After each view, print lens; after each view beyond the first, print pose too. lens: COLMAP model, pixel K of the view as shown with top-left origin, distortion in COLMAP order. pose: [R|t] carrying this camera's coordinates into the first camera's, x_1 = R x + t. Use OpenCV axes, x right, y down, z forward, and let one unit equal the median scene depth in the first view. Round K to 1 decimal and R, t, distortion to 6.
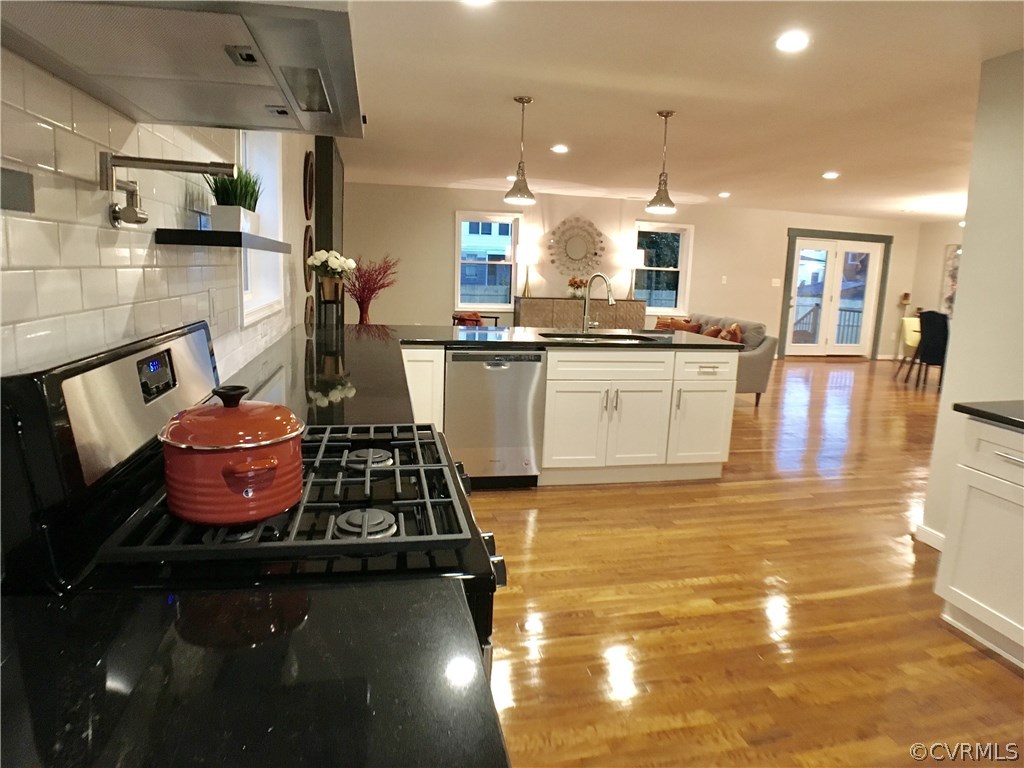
lens RADIAL K [[635.6, 0, 519.0], [0, 635.6, 402.0], [0, 0, 1]] dist [-0.119146, 0.059041]
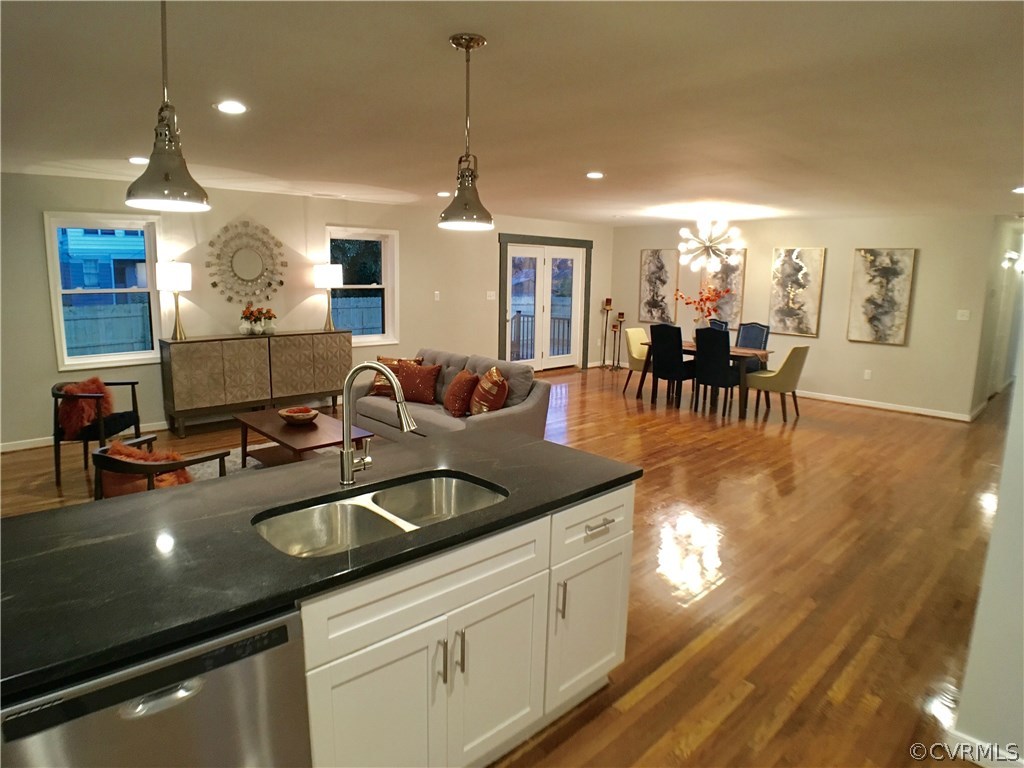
lens RADIAL K [[602.8, 0, 512.0], [0, 602.8, 384.0], [0, 0, 1]] dist [-0.093949, 0.014843]
pose [[0.855516, -0.107401, 0.506515, -0.005184], [0.110200, 0.993606, 0.024552, -0.093171], [-0.505913, 0.034814, 0.861882, 0.279553]]
